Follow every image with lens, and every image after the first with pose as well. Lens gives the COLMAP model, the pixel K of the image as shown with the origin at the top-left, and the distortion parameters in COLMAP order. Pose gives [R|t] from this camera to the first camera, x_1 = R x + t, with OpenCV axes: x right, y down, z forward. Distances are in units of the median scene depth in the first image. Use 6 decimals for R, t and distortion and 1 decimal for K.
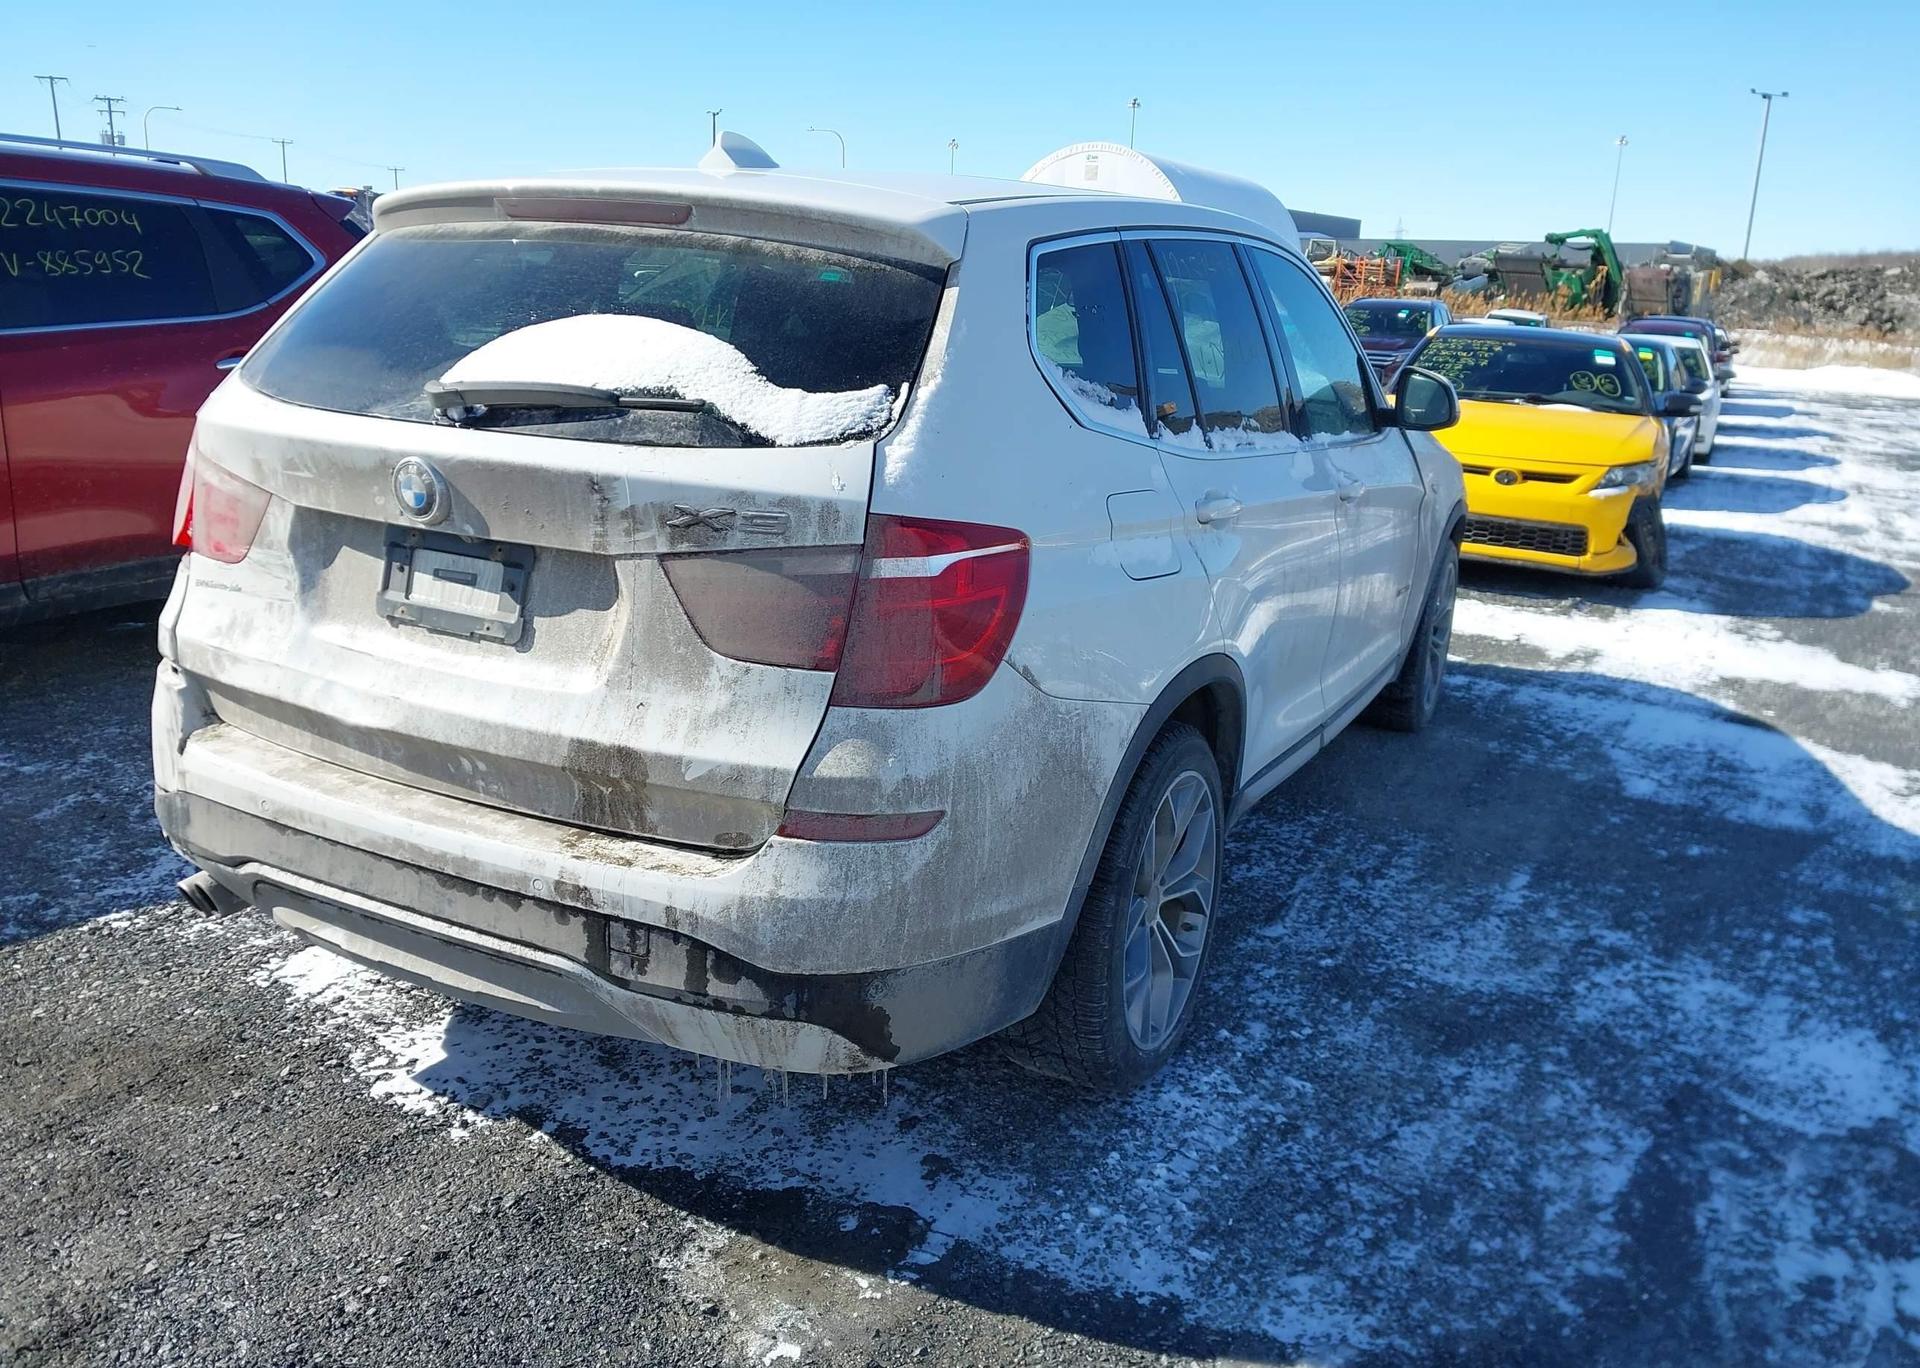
lens RADIAL K [[1489.6, 0, 970.8], [0, 1489.6, 665.6], [0, 0, 1]] dist [0.037602, -0.033426]
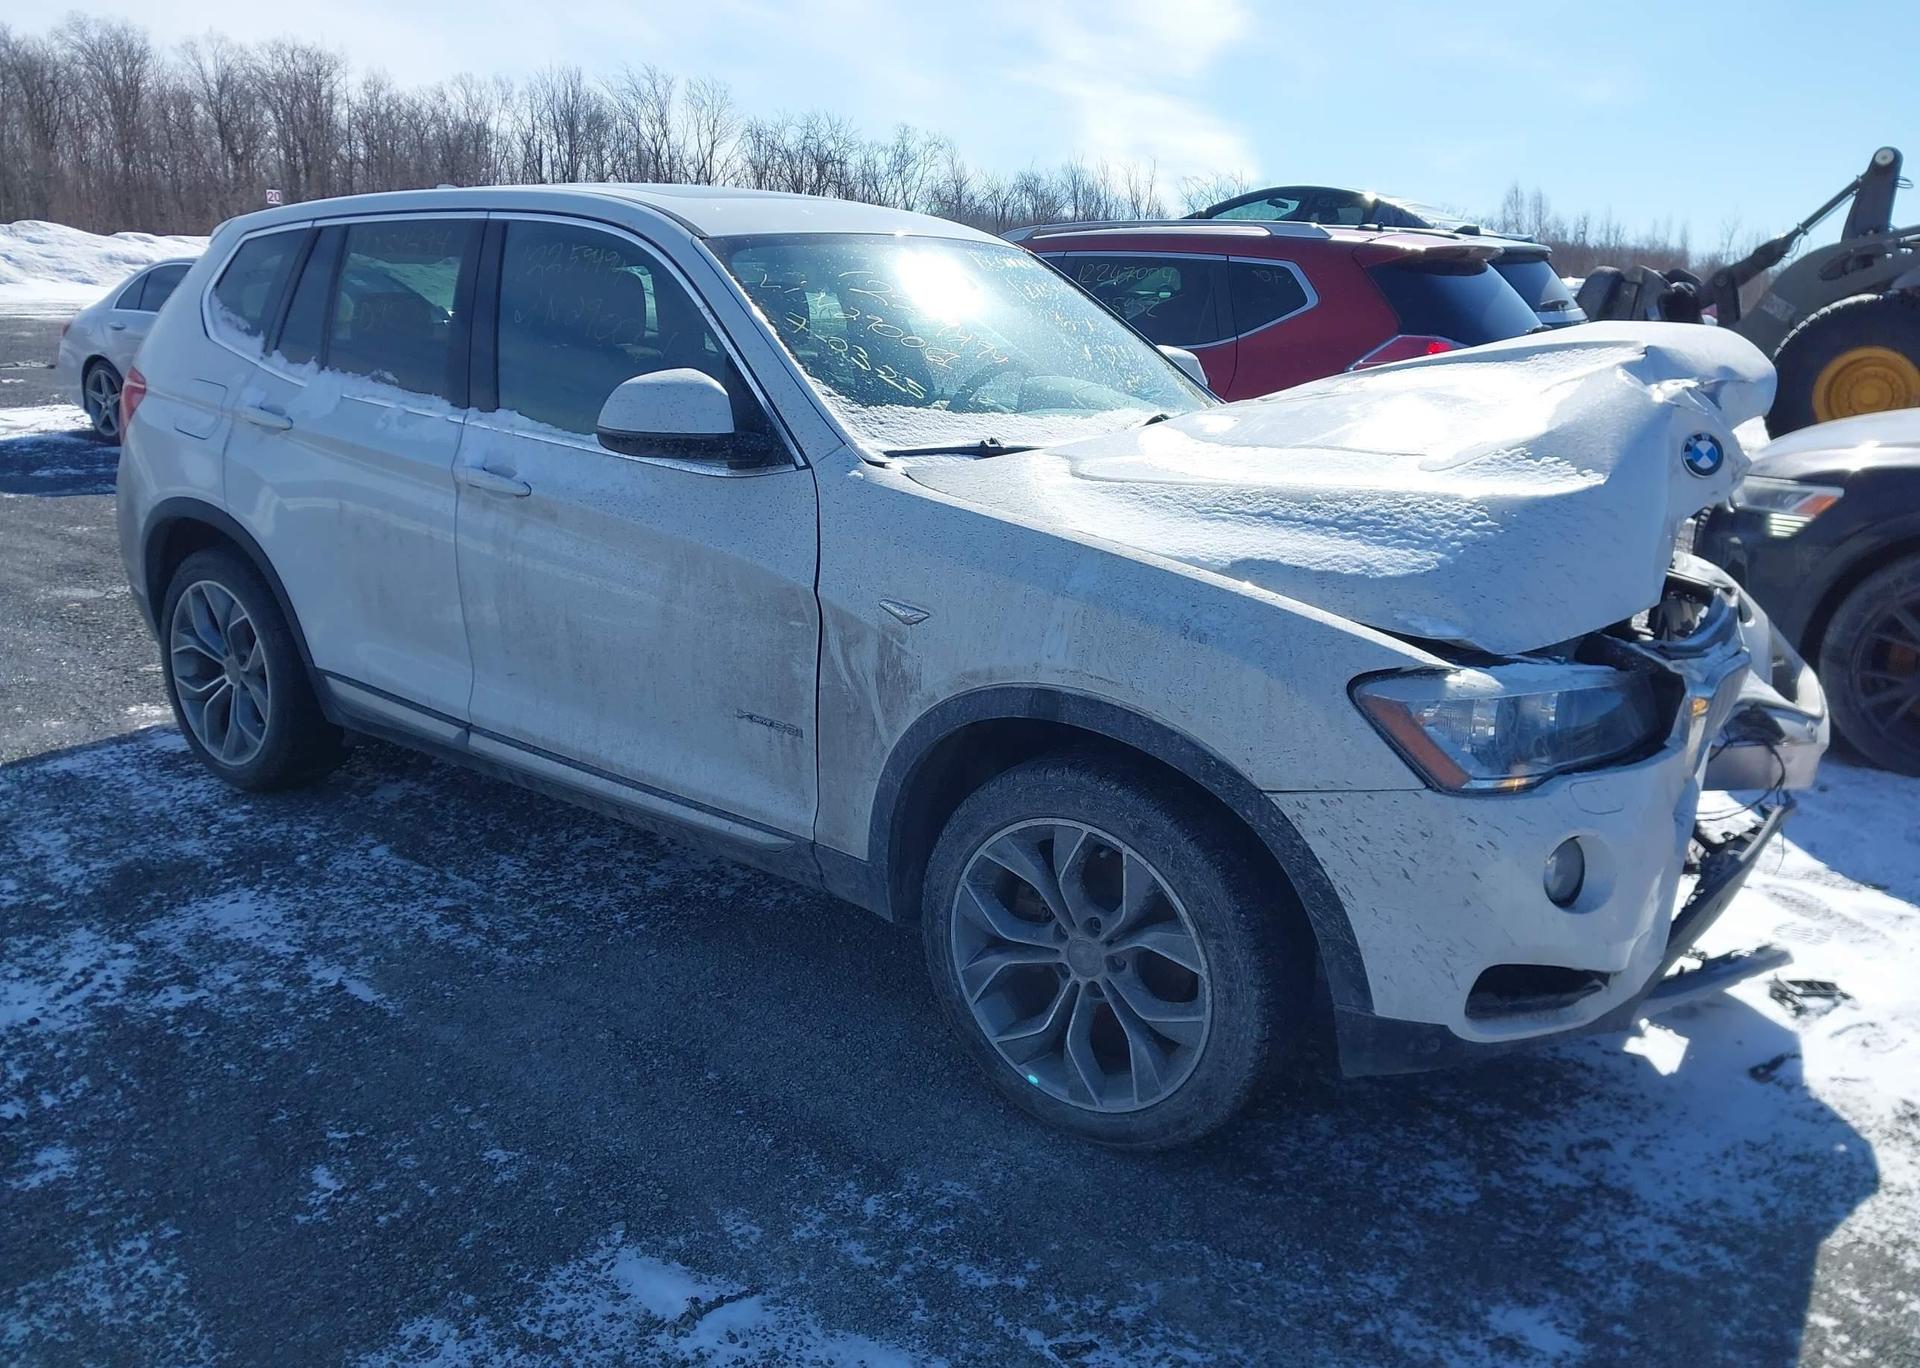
lens RADIAL K [[1489.6, 0, 969.2], [0, 1489.6, 685.6], [0, 0, 1]] dist [0.037602, -0.033426]
pose [[-0.170320, 0.204318, -0.963974, 1.771355], [-0.284139, 0.926532, 0.246585, -0.494733], [0.943534, 0.315900, -0.099752, 2.269306]]
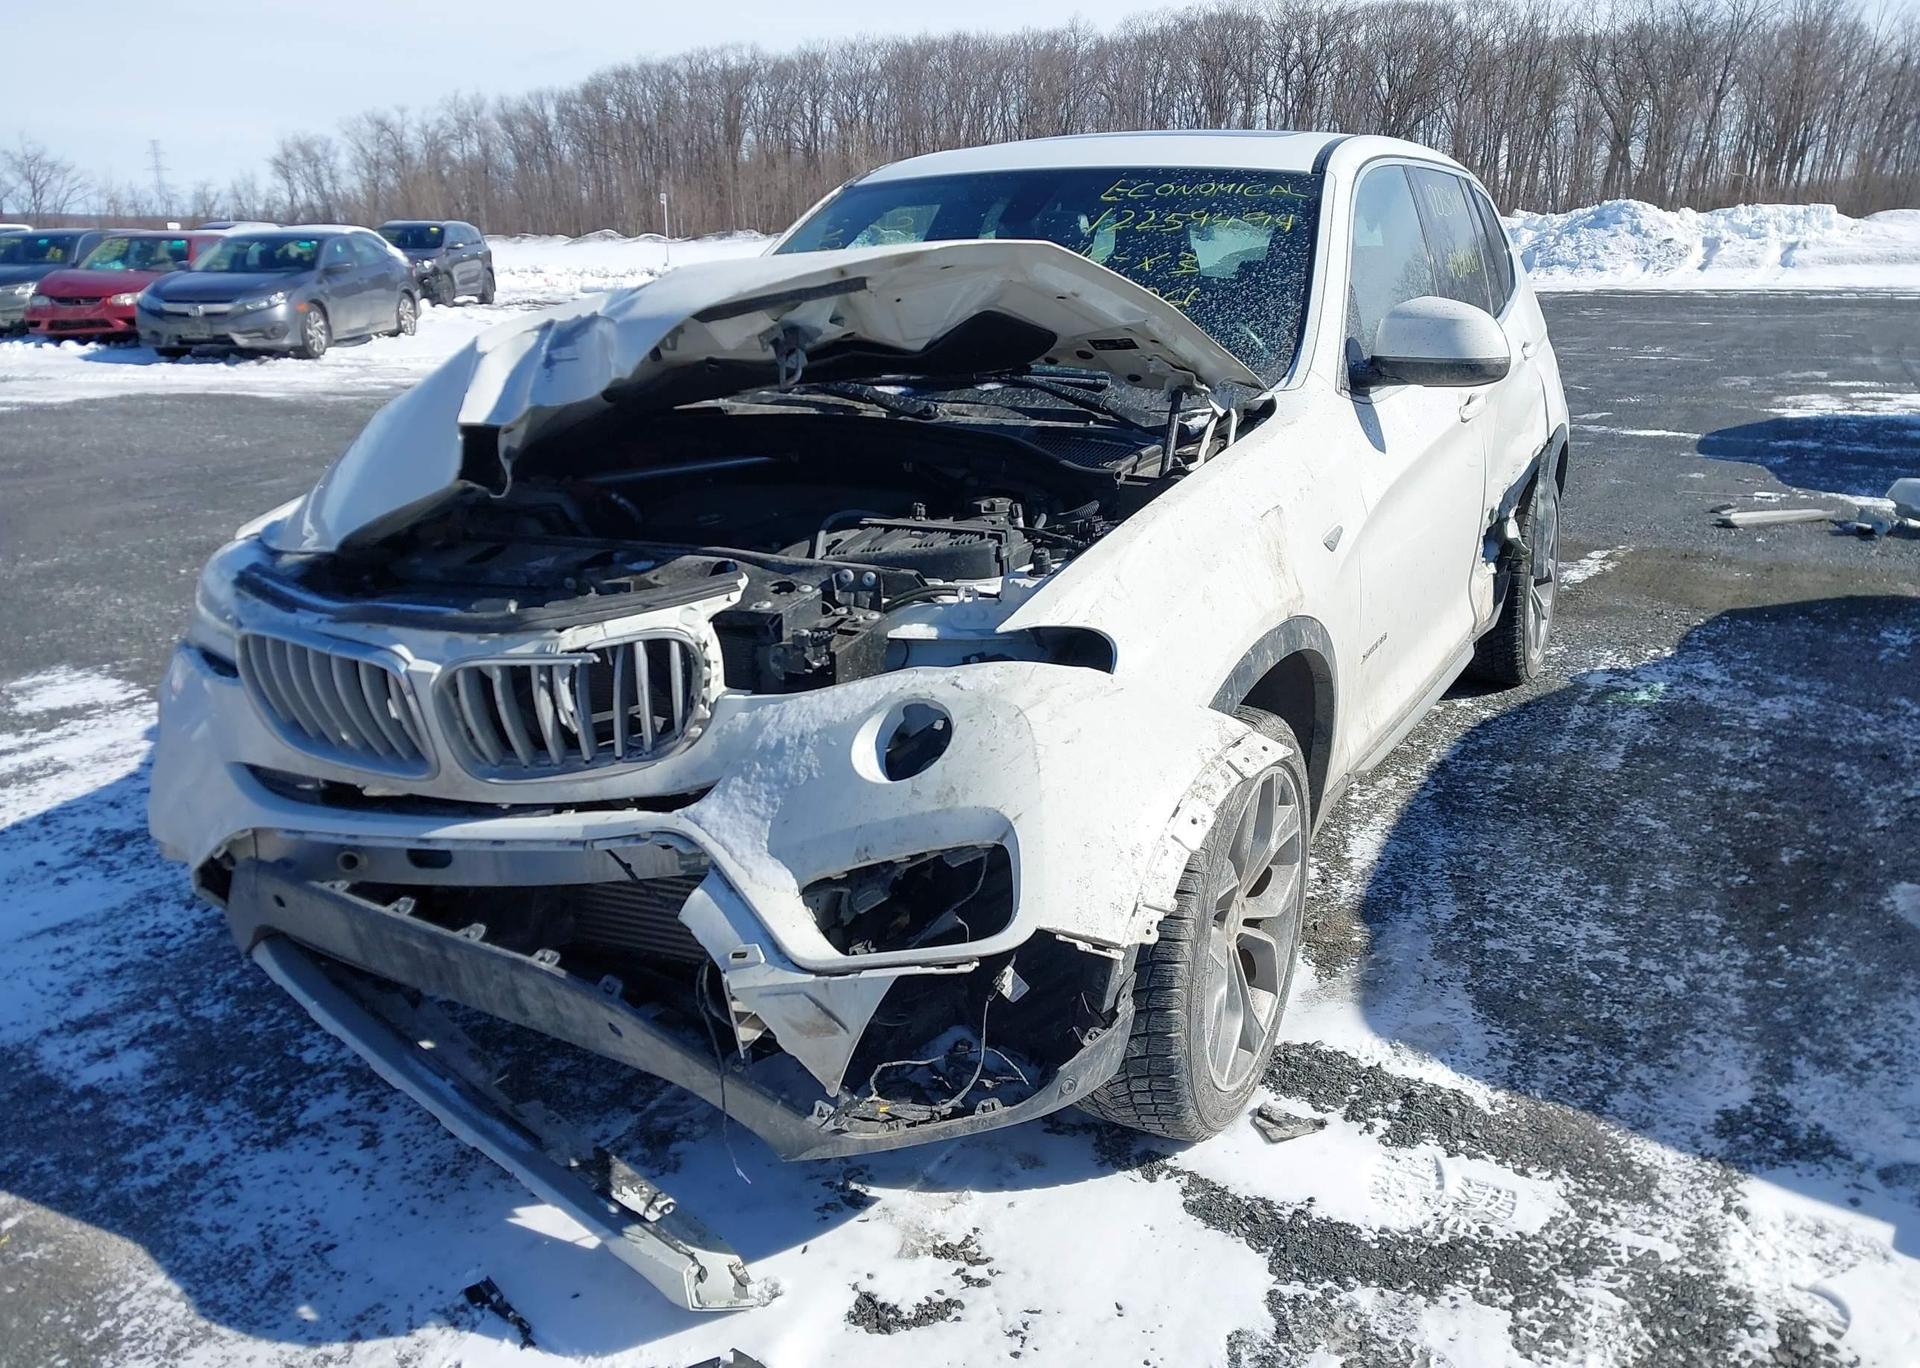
lens RADIAL K [[1489.6, 0, 965.5], [0, 1489.6, 672.3], [0, 0, 1]] dist [0.037602, -0.033426]
pose [[-0.997962, -0.059525, 0.022995, 0.196026], [-0.039200, 0.856208, 0.515143, -0.868896], [-0.050352, 0.513191, -0.856796, 3.459947]]
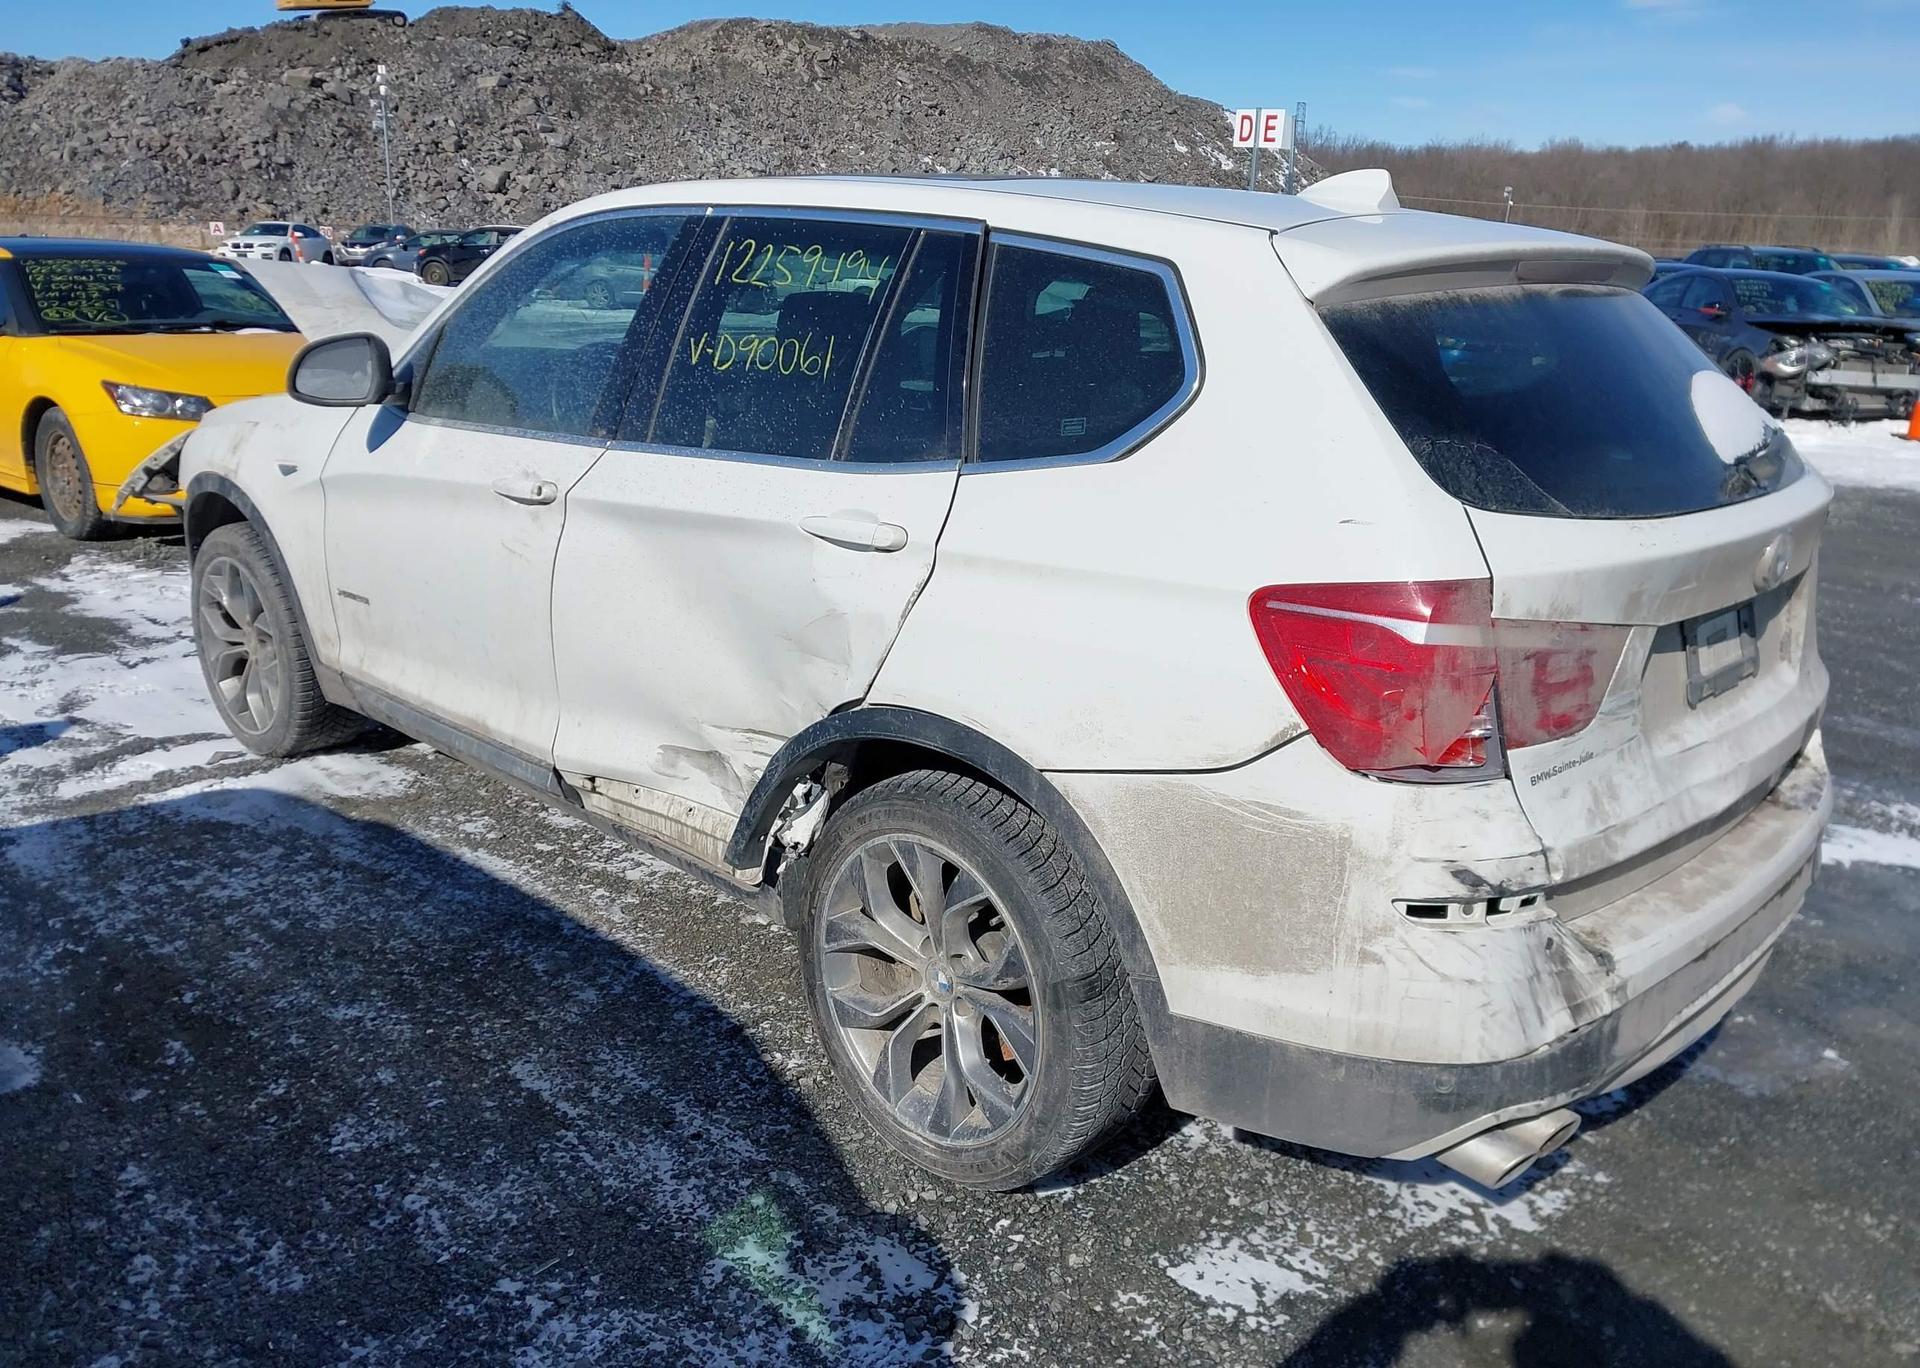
lens RADIAL K [[1489.6, 0, 977.2], [0, 1489.6, 671.2], [0, 0, 1]] dist [0.037602, -0.033426]
pose [[0.288040, -0.310892, 0.905748, -1.451625], [0.219800, 0.942046, 0.253452, -0.417434], [-0.932052, 0.126079, 0.339681, 1.129643]]
